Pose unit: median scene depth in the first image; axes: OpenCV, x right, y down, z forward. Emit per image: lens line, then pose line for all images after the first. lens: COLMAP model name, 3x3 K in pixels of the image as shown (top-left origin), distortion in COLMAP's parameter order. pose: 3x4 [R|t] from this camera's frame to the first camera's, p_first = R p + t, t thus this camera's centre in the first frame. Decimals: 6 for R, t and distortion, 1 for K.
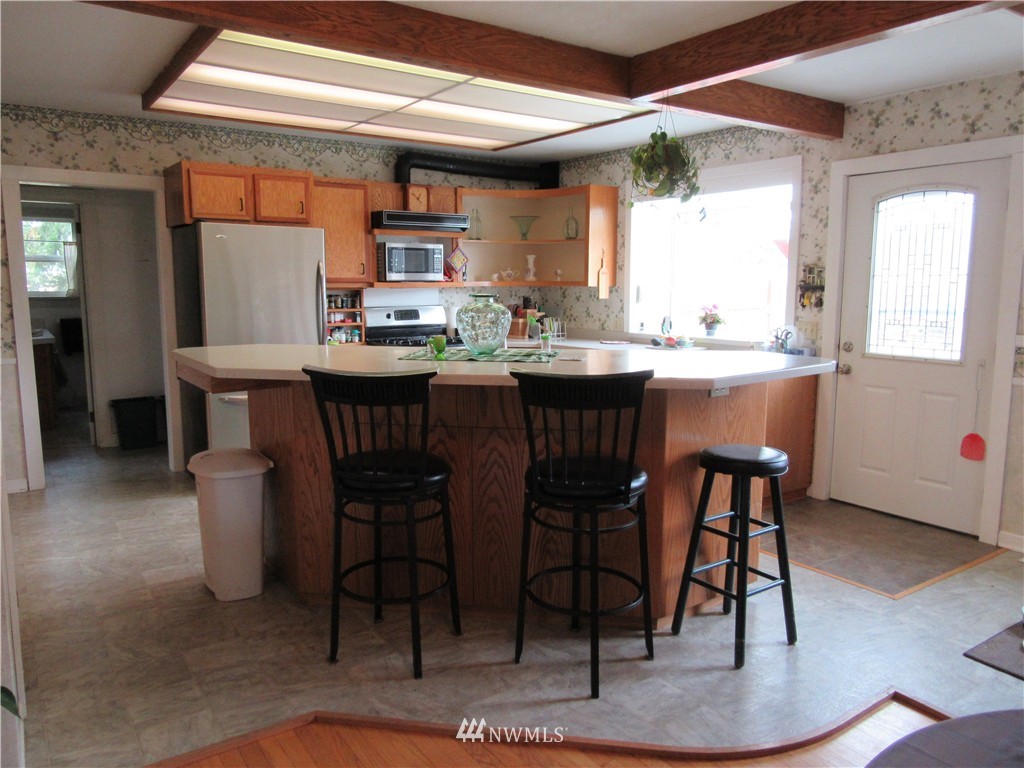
lens RADIAL K [[762.2, 0, 512.3], [0, 762.2, 383.7], [0, 0, 1]] dist [-0.002253, -0.005384]
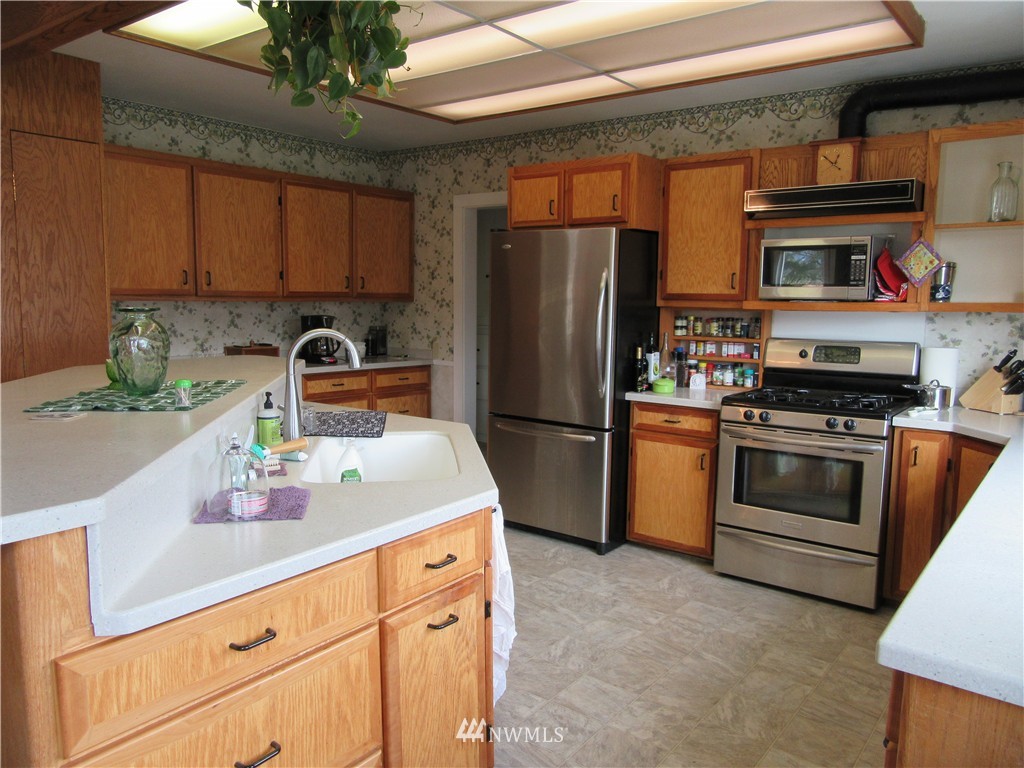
lens RADIAL K [[762.2, 0, 511.7], [0, 762.2, 383.1], [0, 0, 1]] dist [-0.002253, -0.005384]
pose [[0.305089, 0.111035, -0.945829, 0.400481], [-0.137445, 0.987915, 0.071641, -0.082248], [0.942353, 0.108142, 0.316663, 0.609549]]
